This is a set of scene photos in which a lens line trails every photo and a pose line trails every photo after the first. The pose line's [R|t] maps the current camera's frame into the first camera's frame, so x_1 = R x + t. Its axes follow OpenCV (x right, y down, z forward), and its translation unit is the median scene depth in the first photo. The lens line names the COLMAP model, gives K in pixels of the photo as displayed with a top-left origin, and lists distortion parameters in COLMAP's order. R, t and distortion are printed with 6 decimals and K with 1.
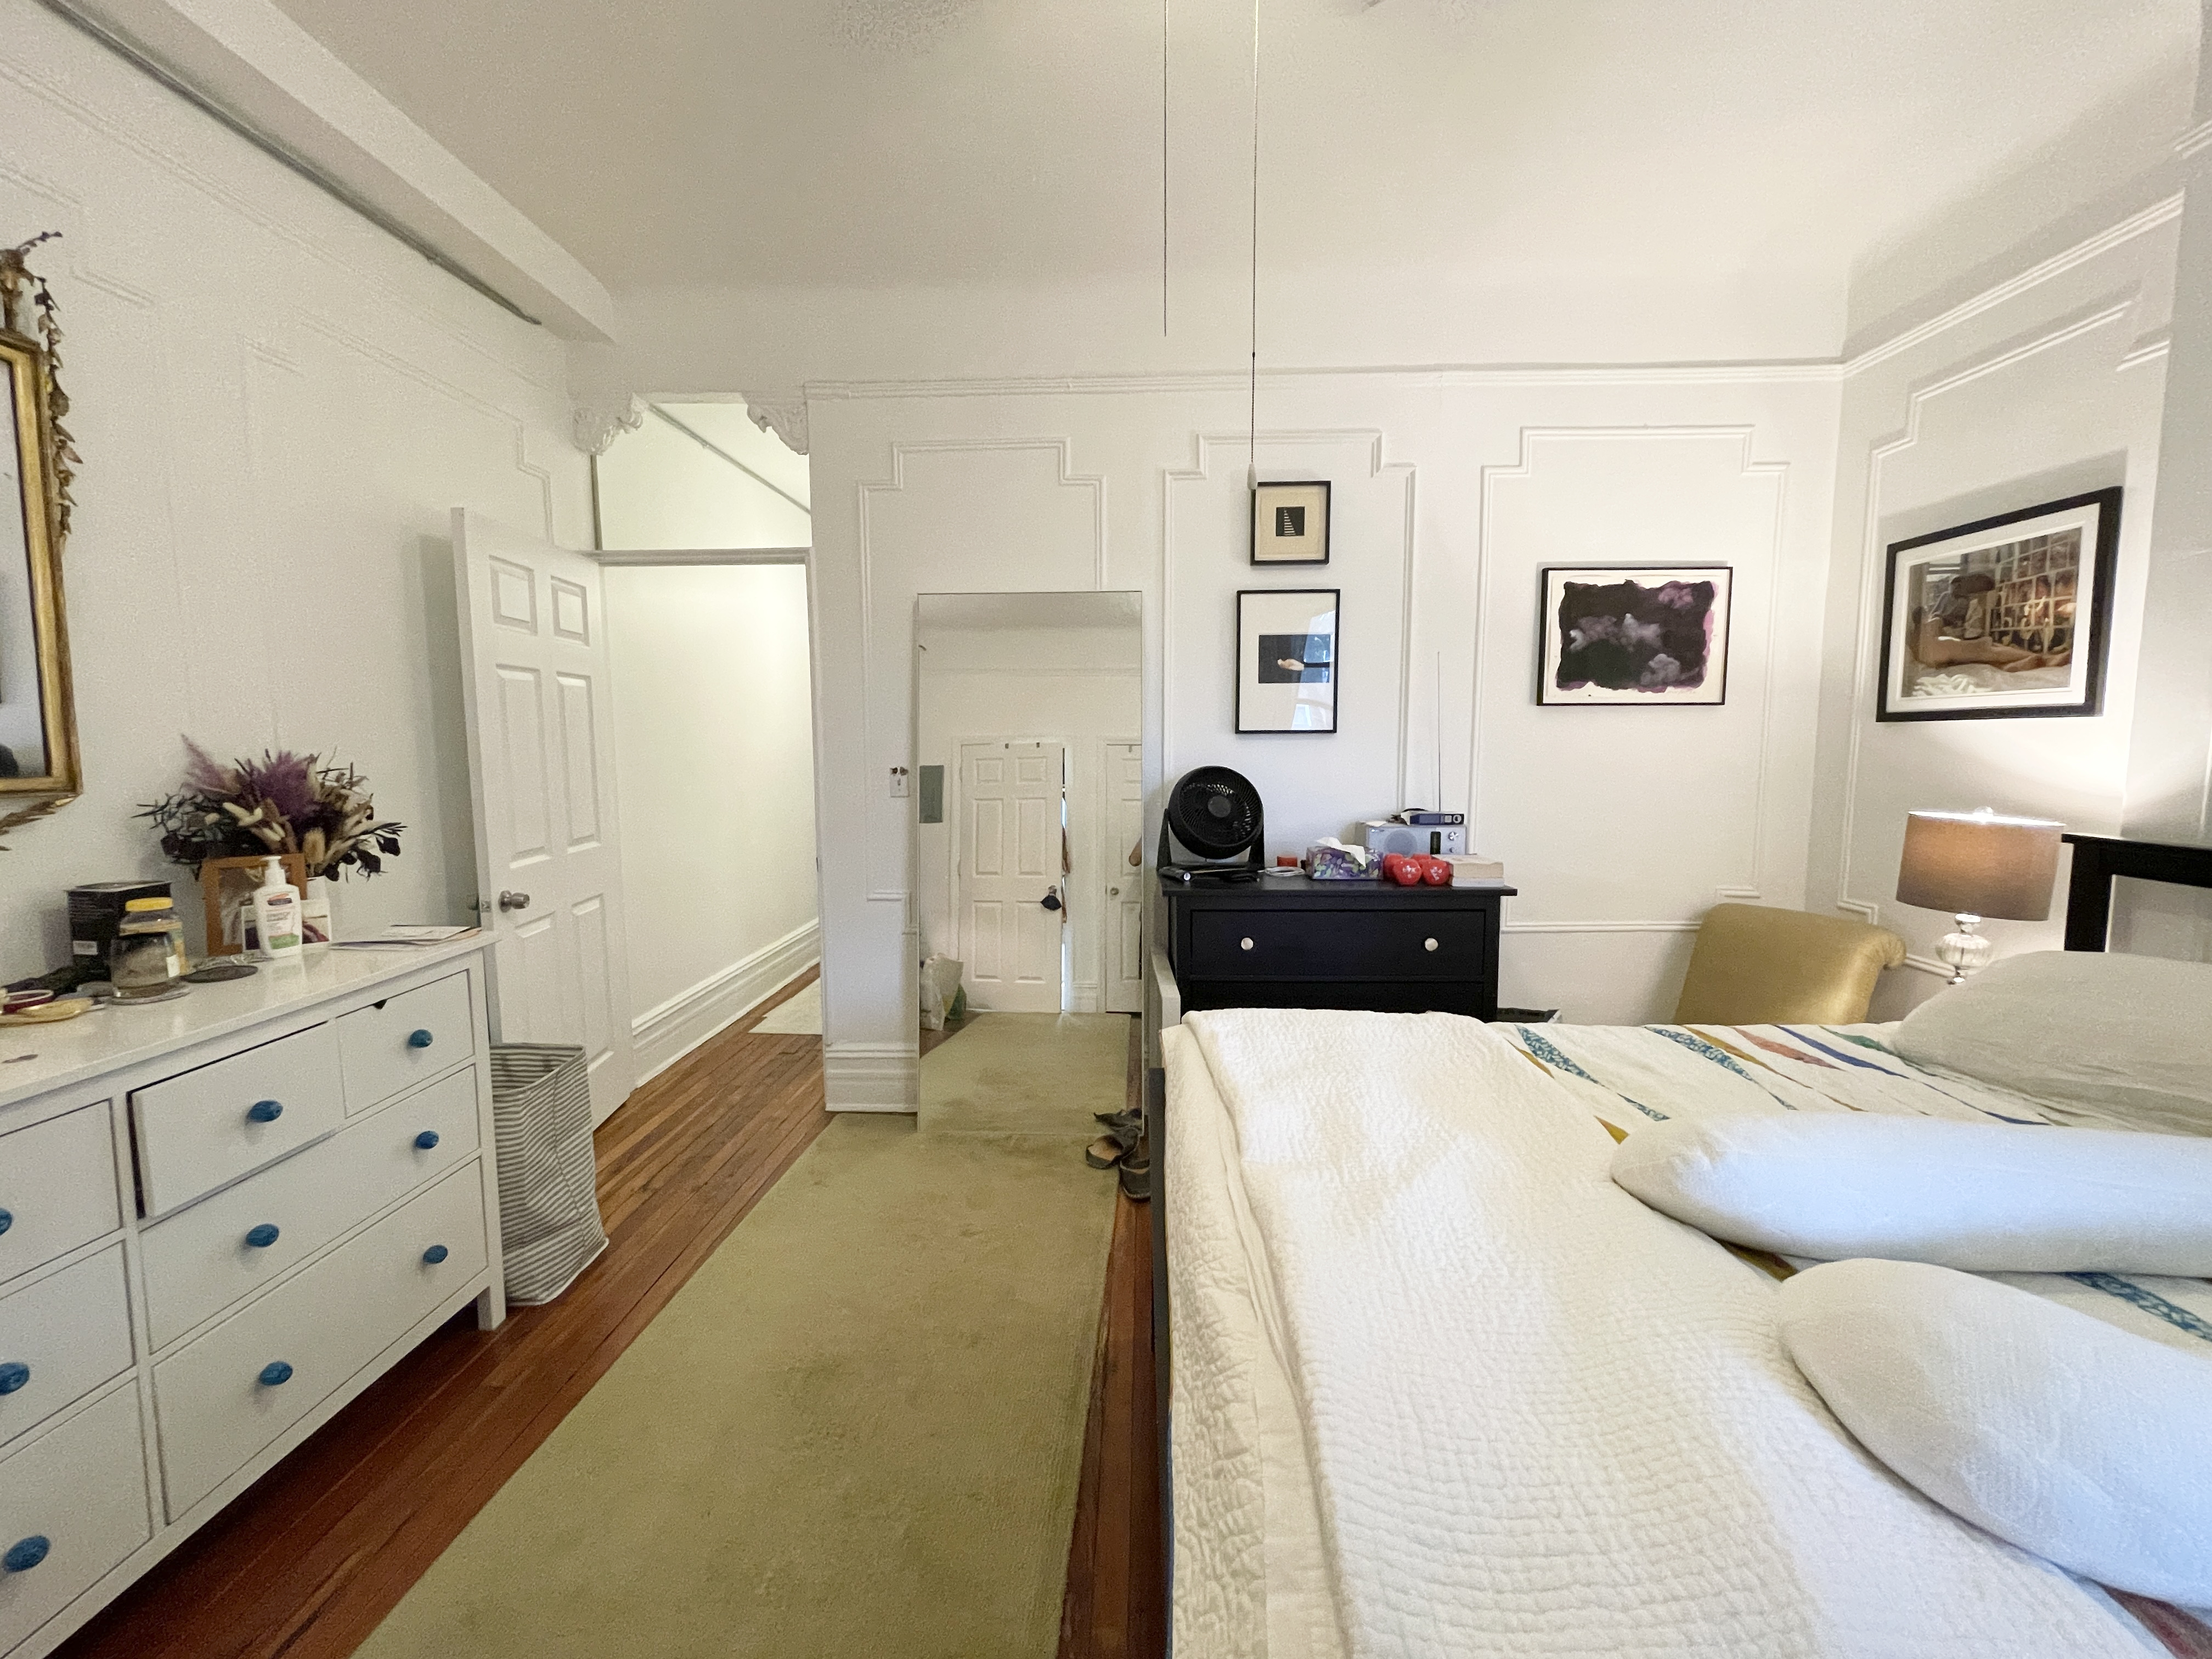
lens RADIAL K [[897.5, 0, 1107.4], [0, 897.5, 818.9], [0, 0, 1]] dist [-0.000862, -0.000139]
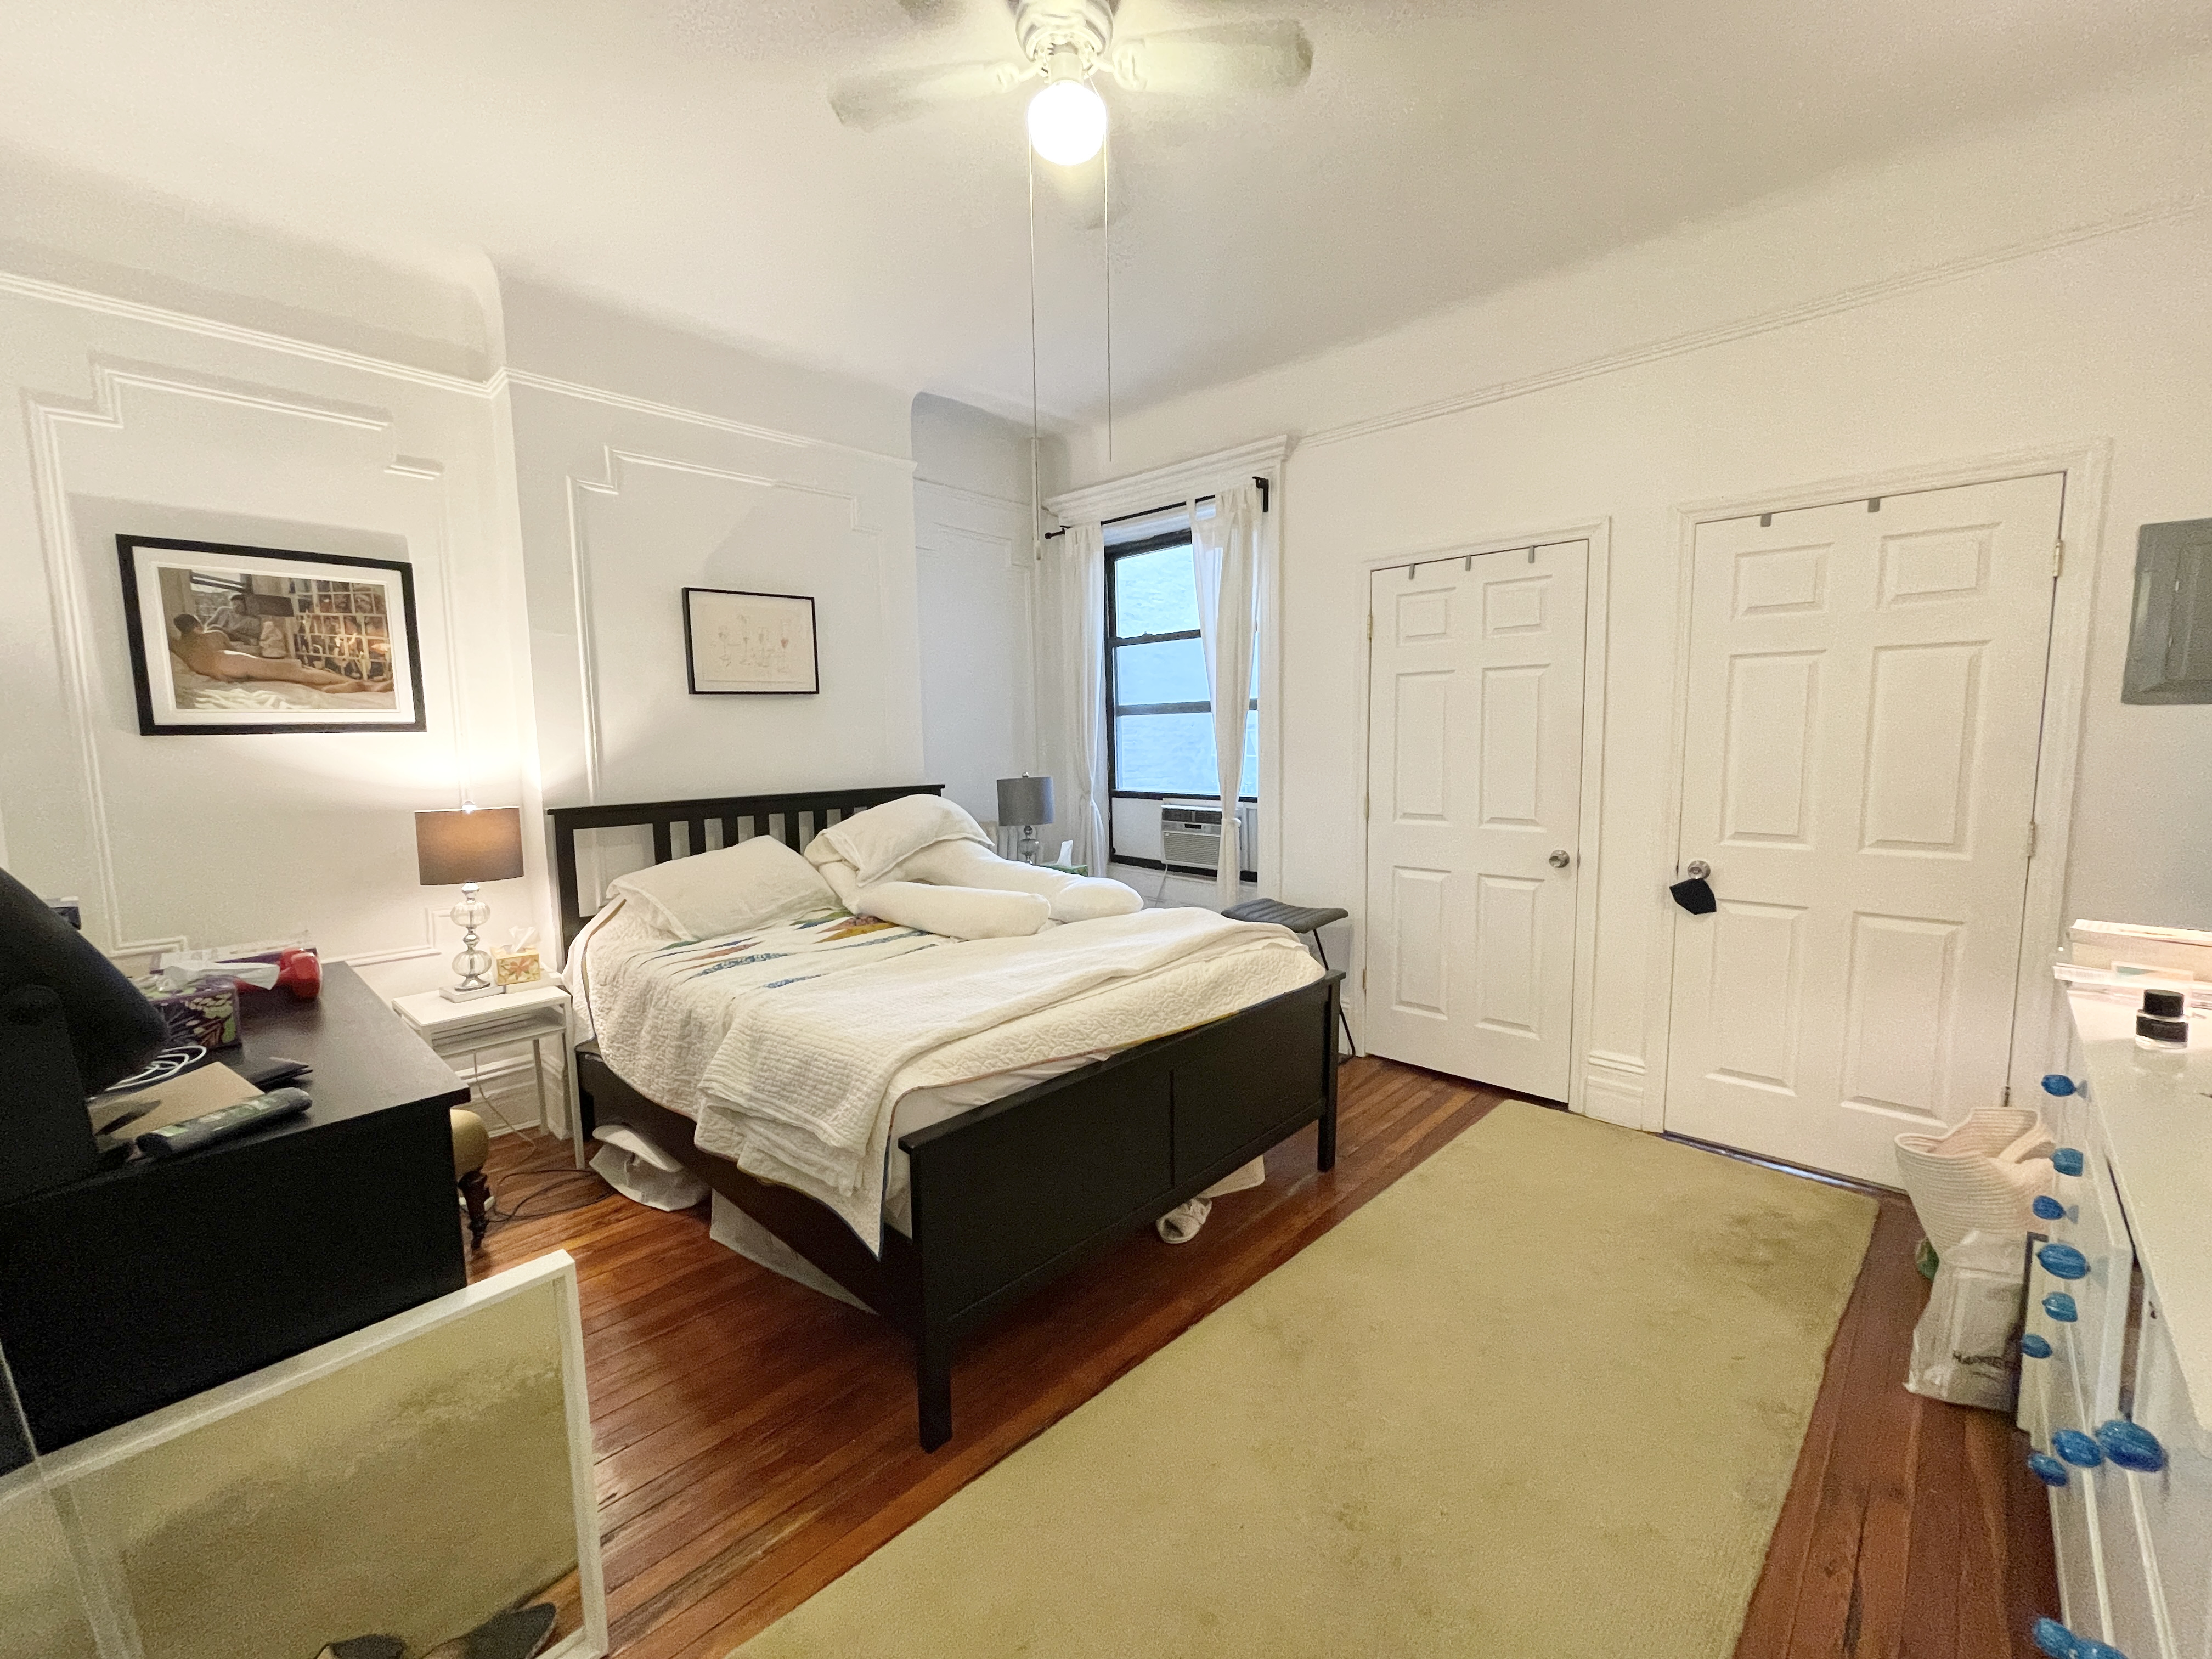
lens RADIAL K [[897.5, 0, 1105.4], [0, 897.5, 825.2], [0, 0, 1]] dist [-0.000862, -0.000139]
pose [[-0.747101, -0.052951, 0.662598, -0.528433], [0.079688, 0.982498, 0.168366, -0.112599], [-0.659916, 0.178587, -0.729806, 1.232639]]
